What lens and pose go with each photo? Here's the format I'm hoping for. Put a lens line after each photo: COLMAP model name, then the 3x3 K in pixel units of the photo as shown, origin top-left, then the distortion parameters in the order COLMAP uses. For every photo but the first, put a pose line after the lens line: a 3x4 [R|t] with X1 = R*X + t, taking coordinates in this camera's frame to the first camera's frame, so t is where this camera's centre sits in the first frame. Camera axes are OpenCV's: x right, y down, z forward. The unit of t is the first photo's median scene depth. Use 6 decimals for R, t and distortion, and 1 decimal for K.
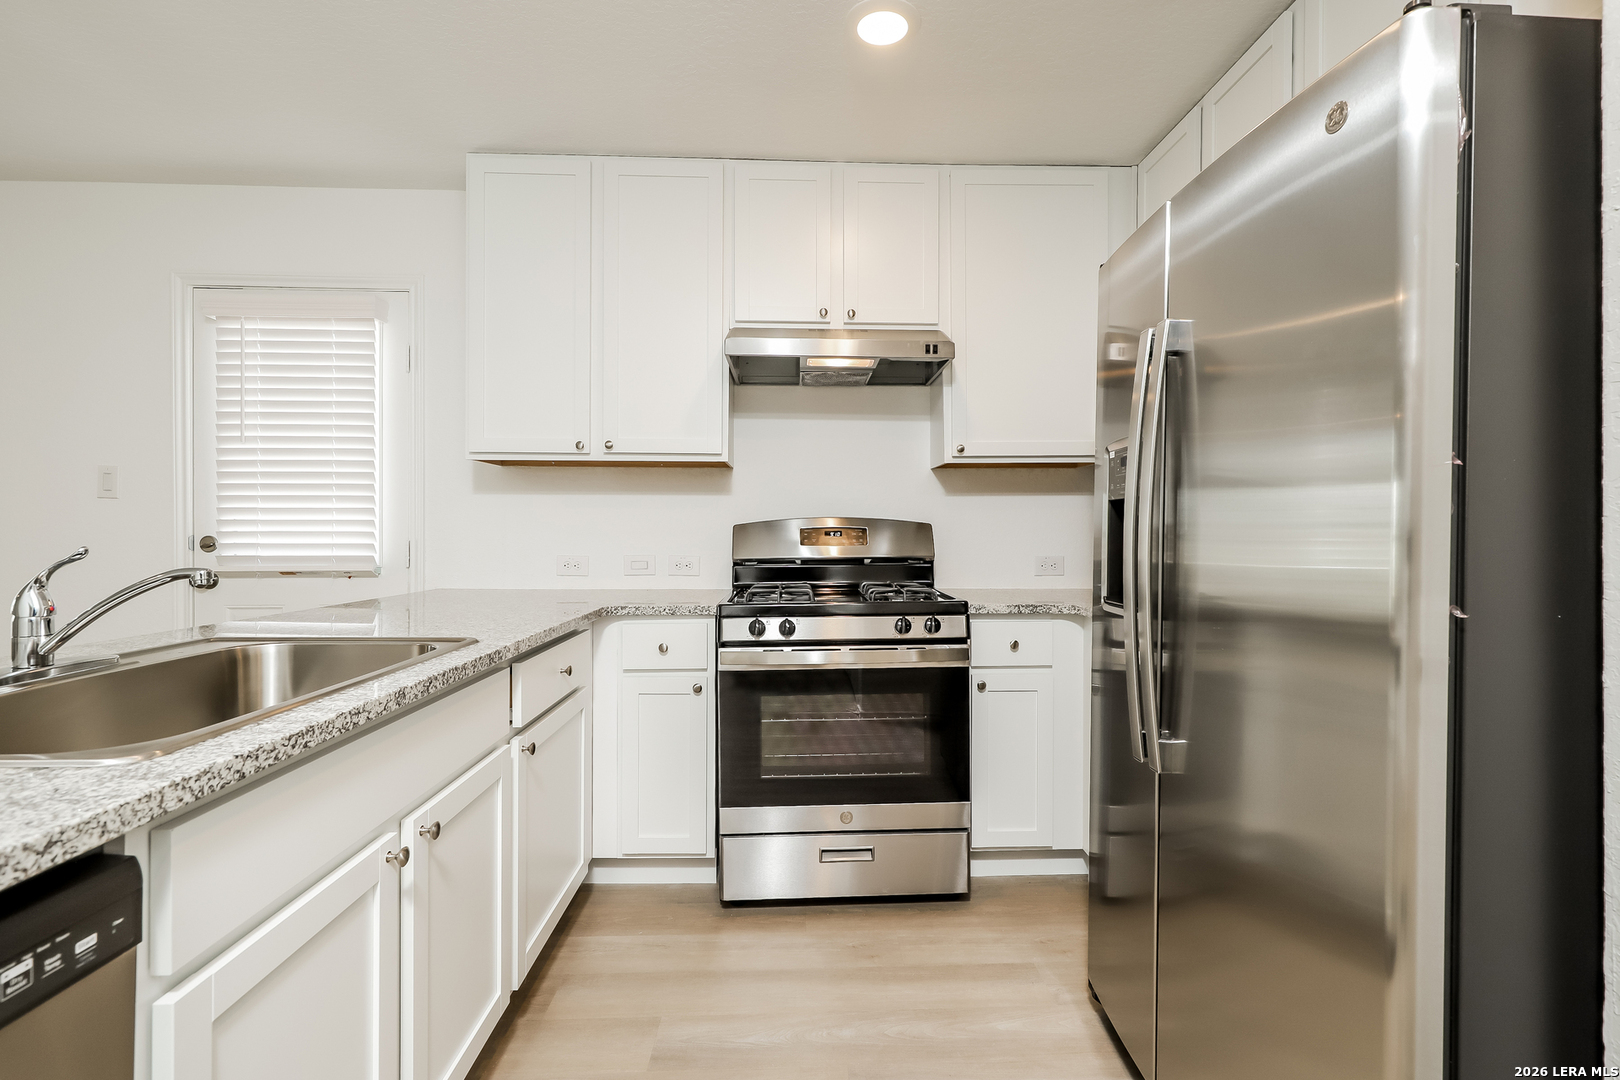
lens RADIAL K [[738.0, 0, 822.7], [0, 738.0, 535.2], [0, 0, 1]] dist [0.002968, 0.000068]
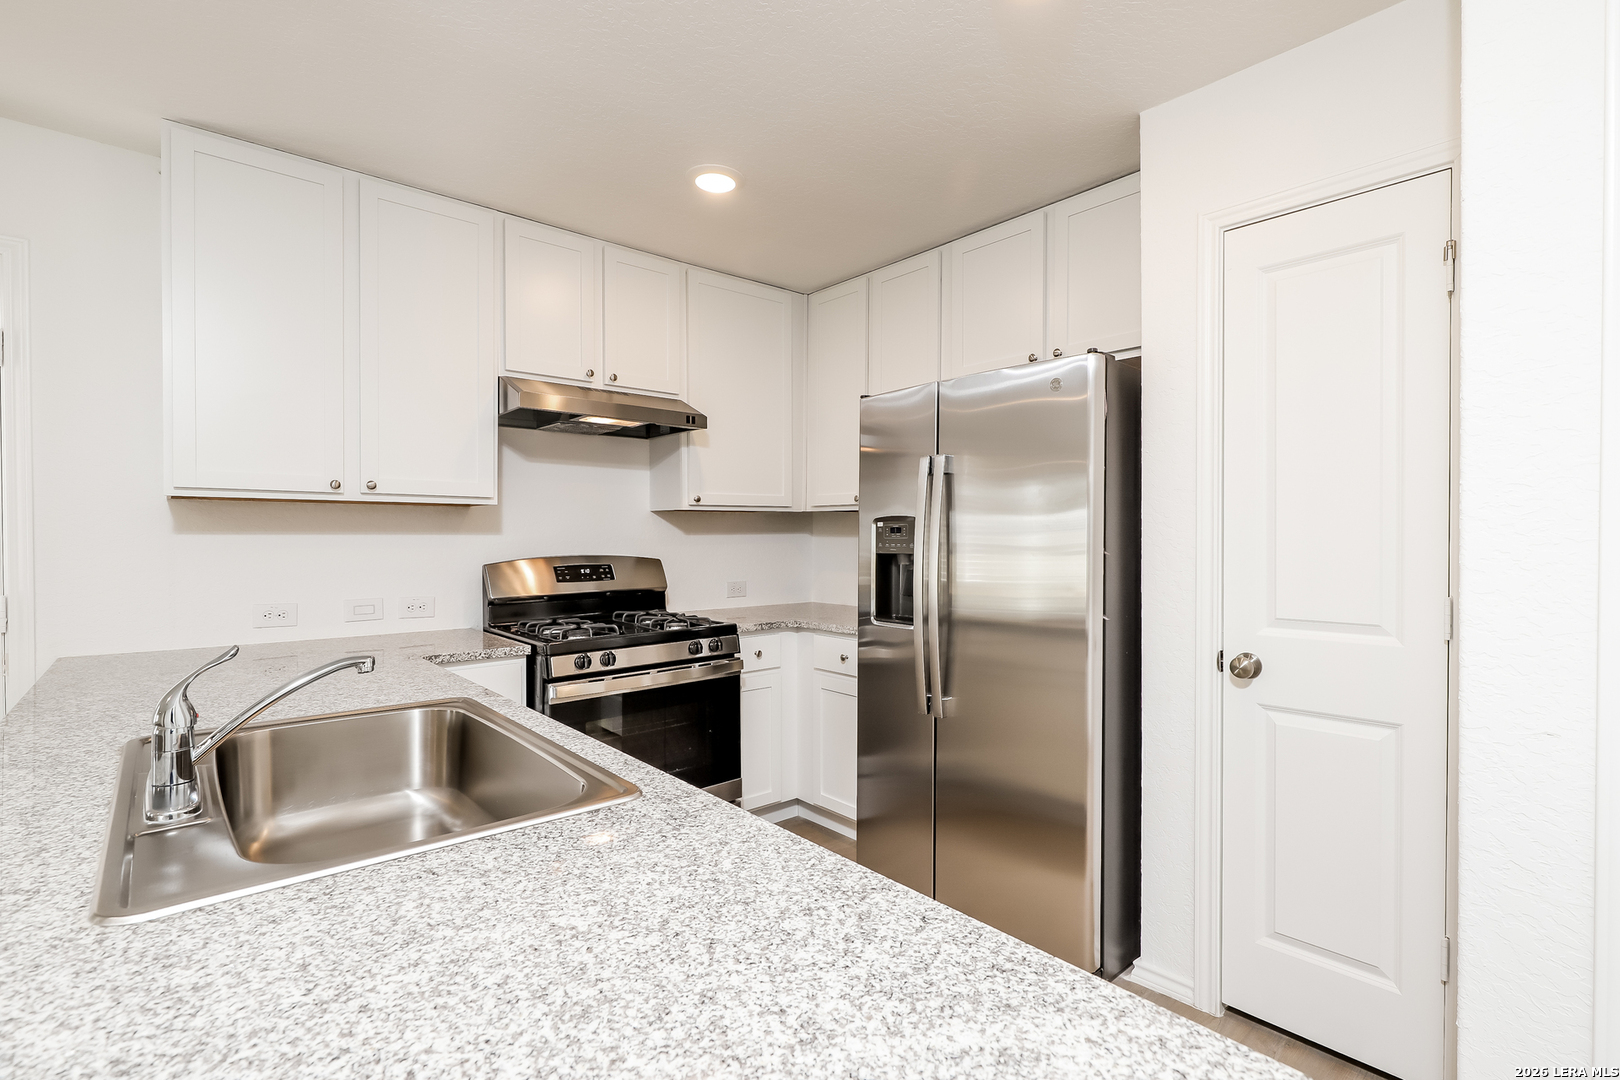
lens RADIAL K [[738.0, 0, 822.7], [0, 738.0, 535.2], [0, 0, 1]] dist [0.002968, 0.000068]
pose [[0.777681, -0.000275, 0.628659, -0.452780], [0.006159, 0.999955, -0.007182, -0.050016], [-0.628628, 0.009457, 0.777648, -0.089467]]
